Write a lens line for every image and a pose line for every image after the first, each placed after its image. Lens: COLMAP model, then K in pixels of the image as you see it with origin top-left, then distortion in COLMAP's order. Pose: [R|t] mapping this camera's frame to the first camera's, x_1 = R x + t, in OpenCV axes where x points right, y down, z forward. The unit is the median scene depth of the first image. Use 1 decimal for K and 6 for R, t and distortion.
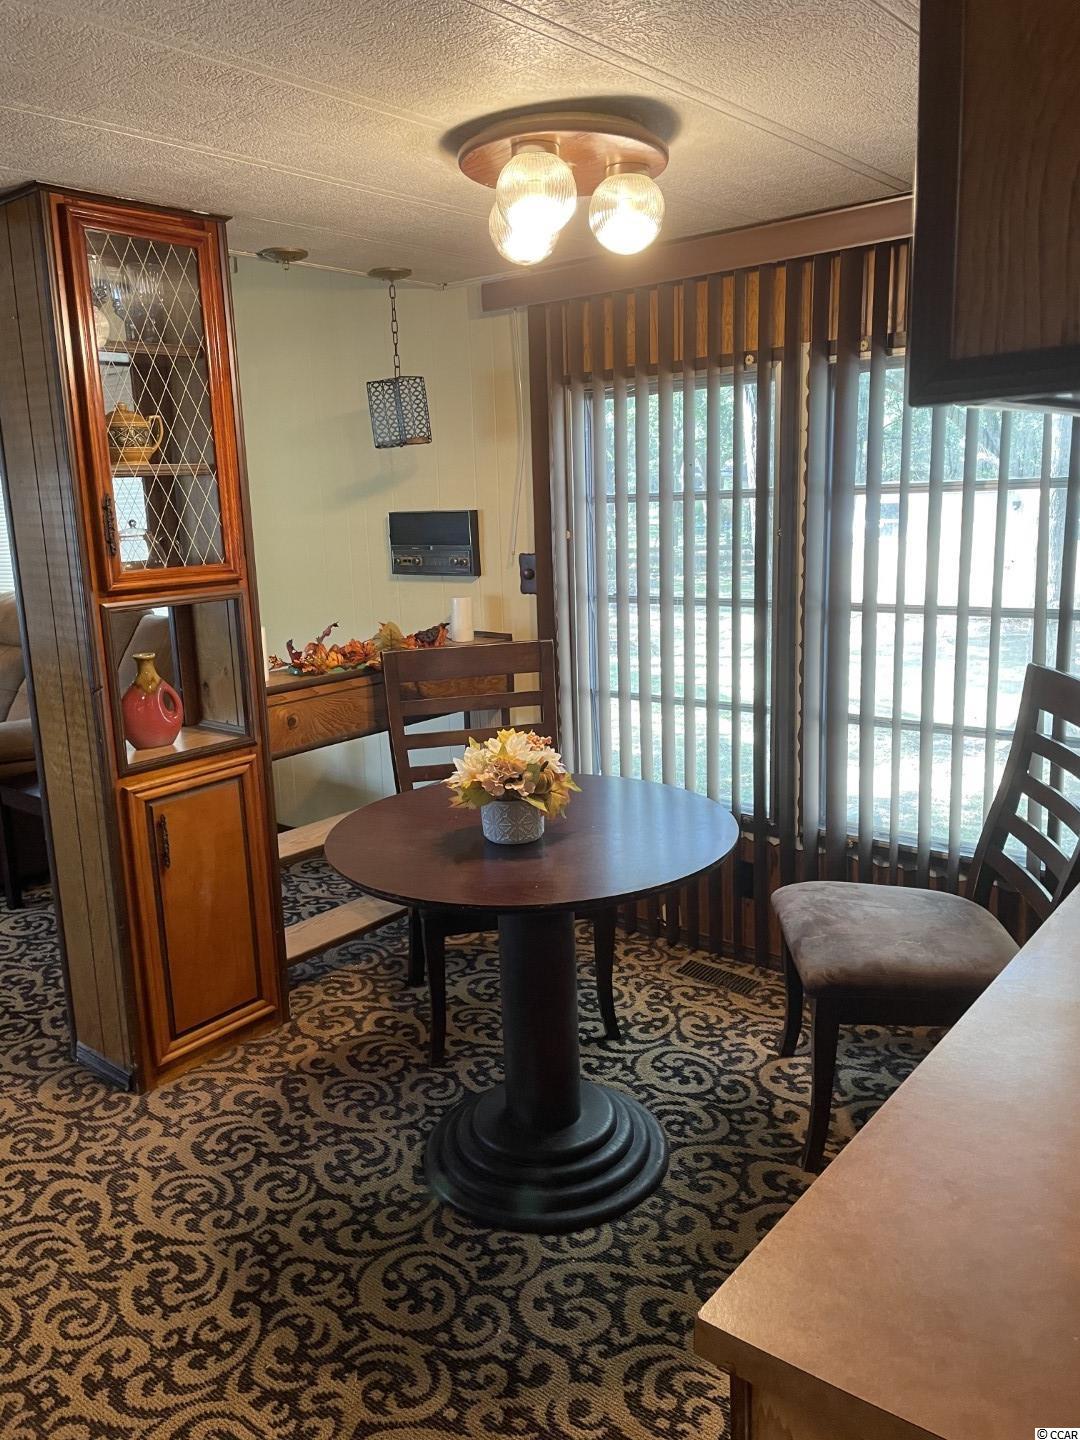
lens RADIAL K [[1105.6, 0, 546.5], [0, 1105.6, 705.7], [0, 0, 1]] dist [0.092644, -0.118899]
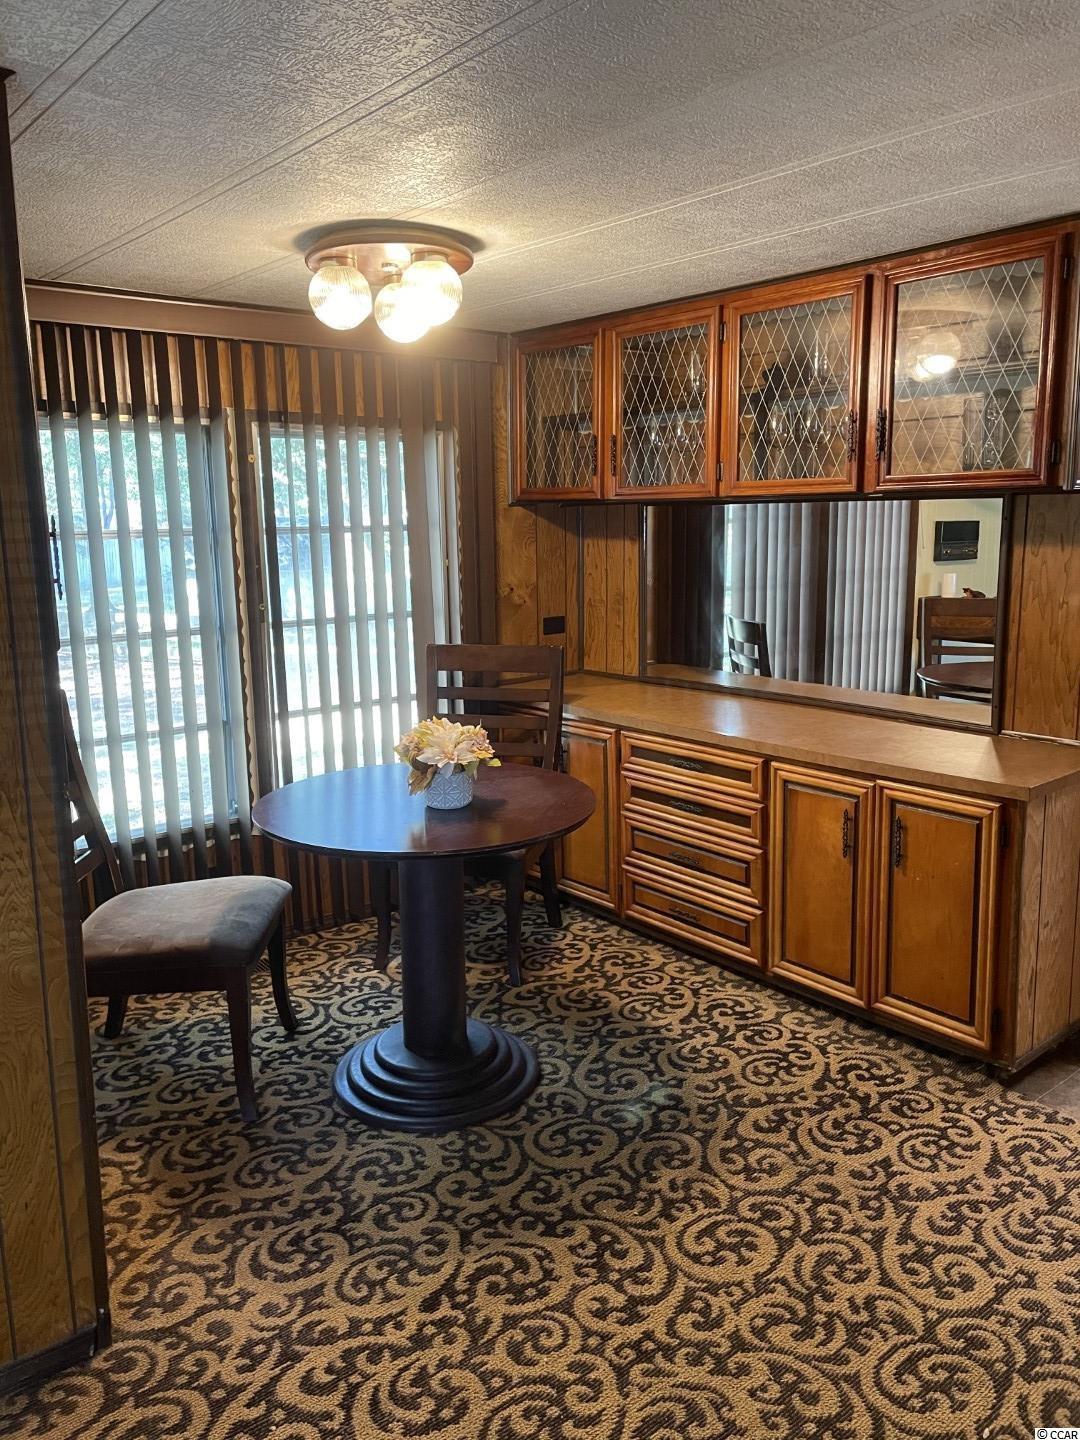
lens RADIAL K [[1105.6, 0, 547.3], [0, 1105.6, 724.5], [0, 0, 1]] dist [0.092644, -0.118899]
pose [[0.189927, -0.155057, 0.969477, -1.079324], [0.205232, 0.971905, 0.115239, -0.072476], [-0.960108, 0.177081, 0.216414, 0.579445]]
